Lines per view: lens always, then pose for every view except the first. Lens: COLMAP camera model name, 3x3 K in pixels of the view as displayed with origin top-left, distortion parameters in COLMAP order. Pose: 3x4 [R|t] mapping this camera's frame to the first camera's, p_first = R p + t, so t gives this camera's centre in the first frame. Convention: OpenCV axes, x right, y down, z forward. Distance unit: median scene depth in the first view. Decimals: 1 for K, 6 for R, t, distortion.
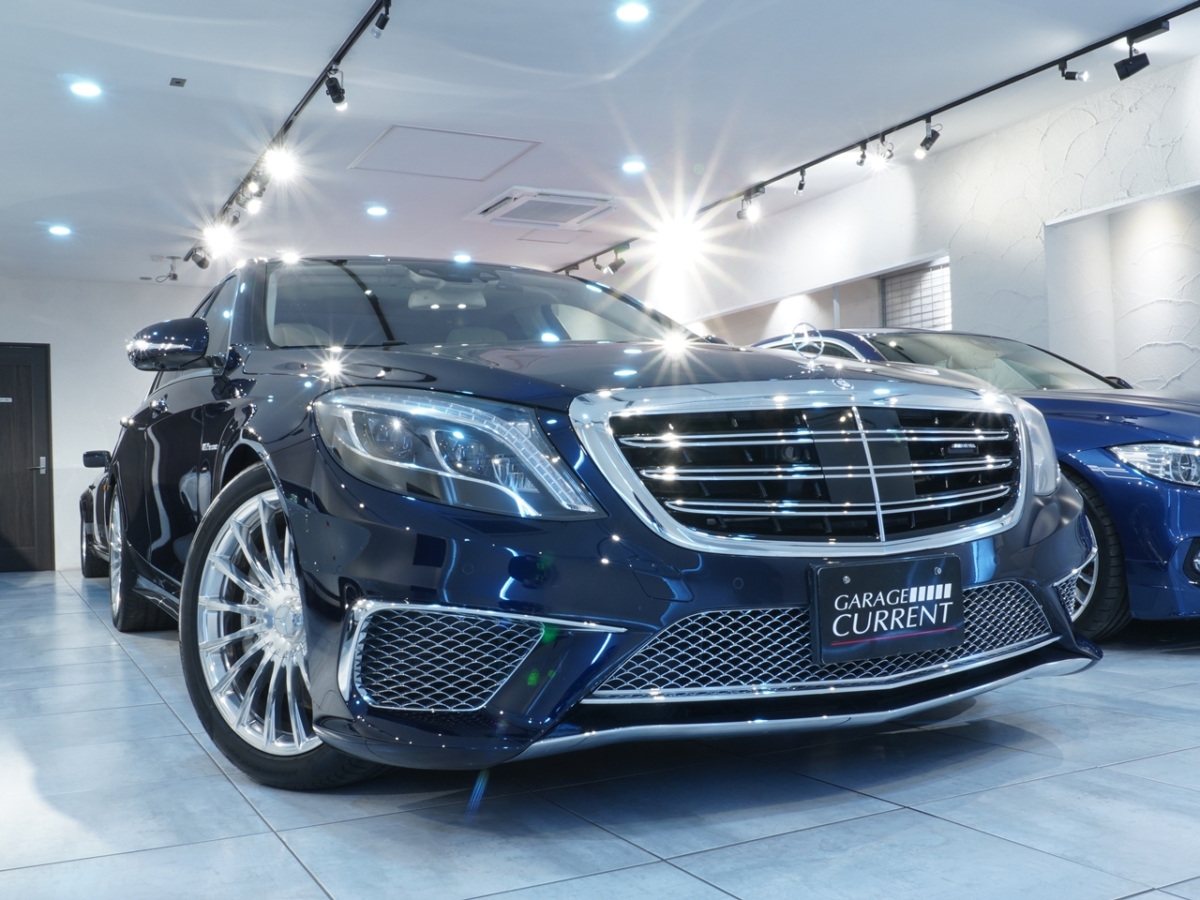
lens RADIAL K [[1142.7, 0, 592.4], [0, 1142.7, 452.6], [0, 0, 1]] dist [-0.002935, 0.000000]
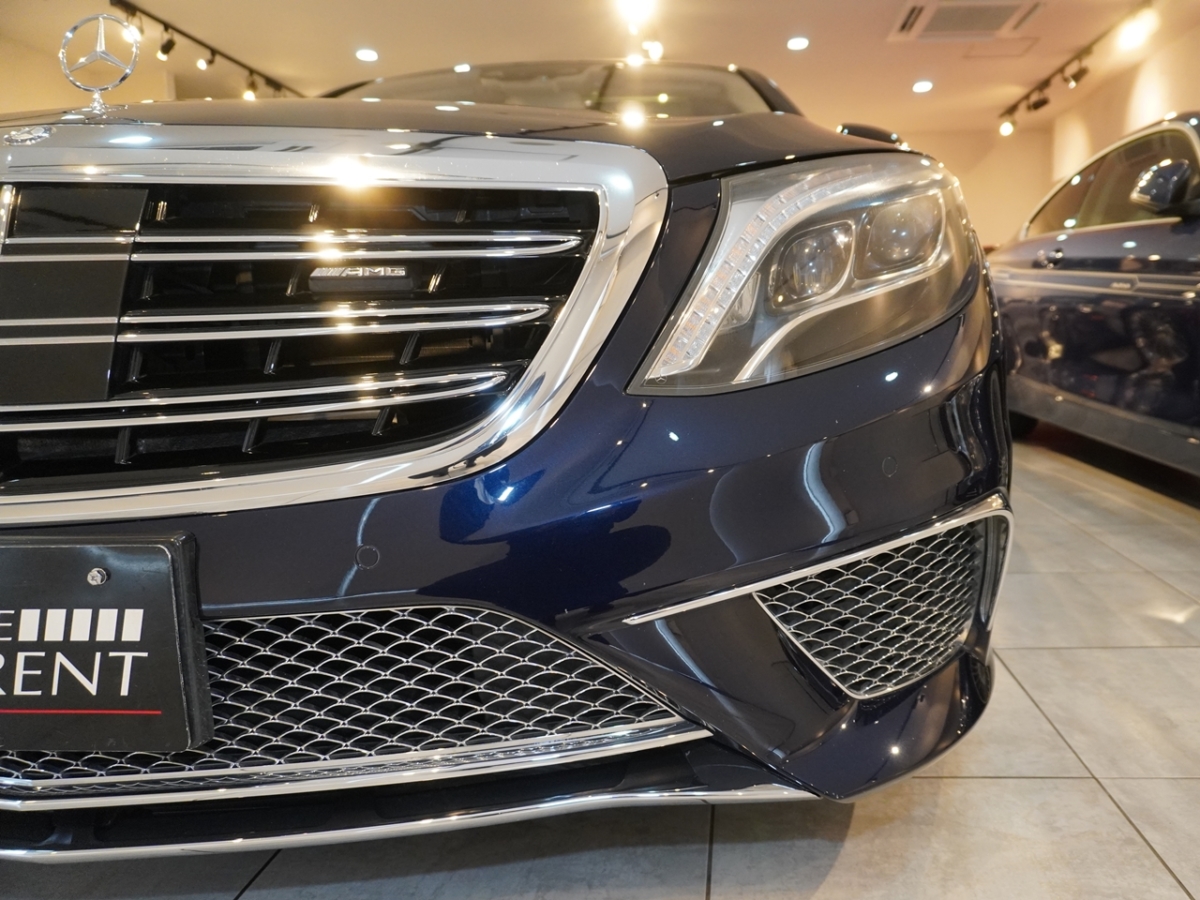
lens RADIAL K [[847.1, 0, 608.6], [0, 847.1, 442.2], [0, 0, 1]] dist [0.008538, 0.005639]
pose [[0.833406, 0.100723, -0.543406, 0.629912], [0.005652, 0.981647, 0.190622, -0.003702], [0.552633, -0.161937, 0.817541, 0.866737]]
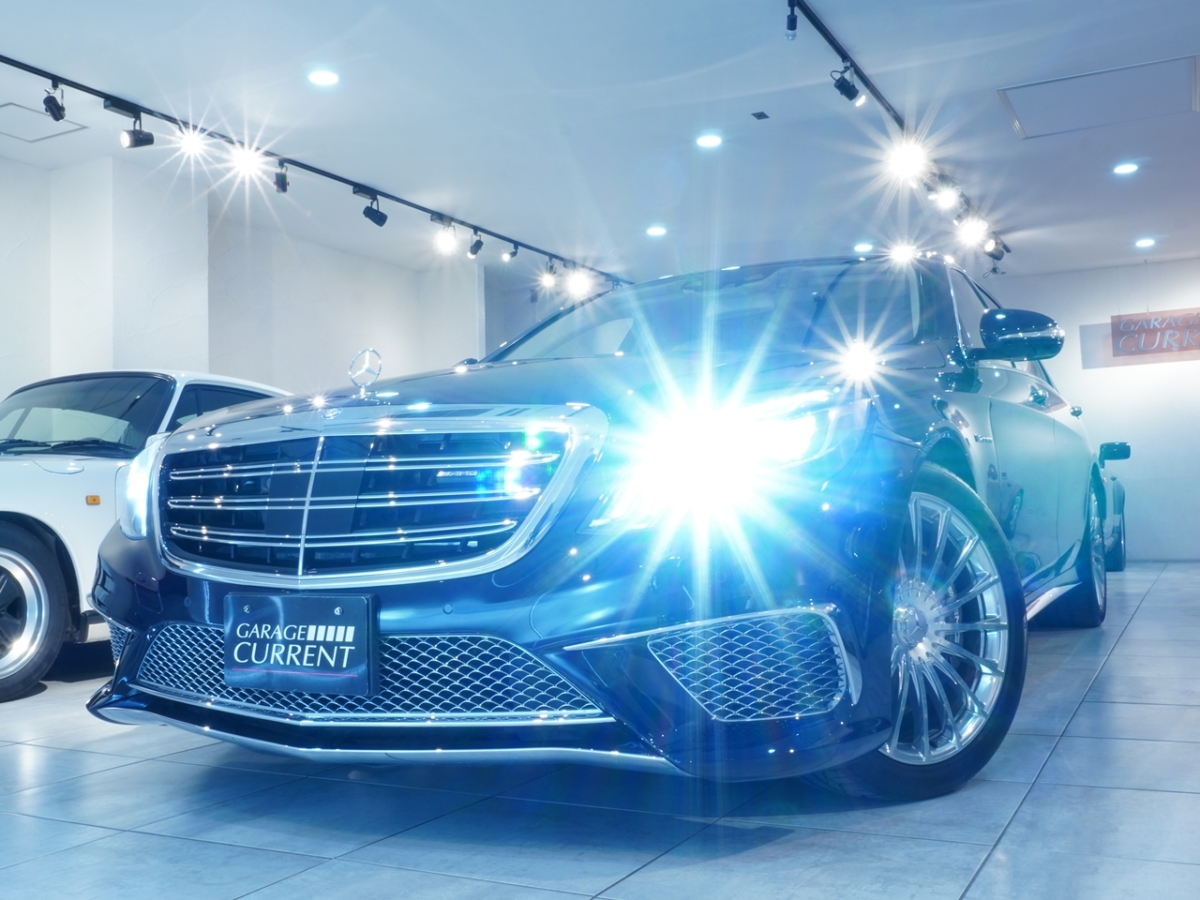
lens RADIAL K [[1142.7, 0, 591.2], [0, 1142.7, 447.2], [0, 0, 1]] dist [-0.002935, 0.000000]
pose [[0.563094, -0.015780, -0.826242, 1.209650], [0.025627, 0.999670, -0.001628, -0.024547], [0.825996, -0.020257, 0.563312, 0.653495]]
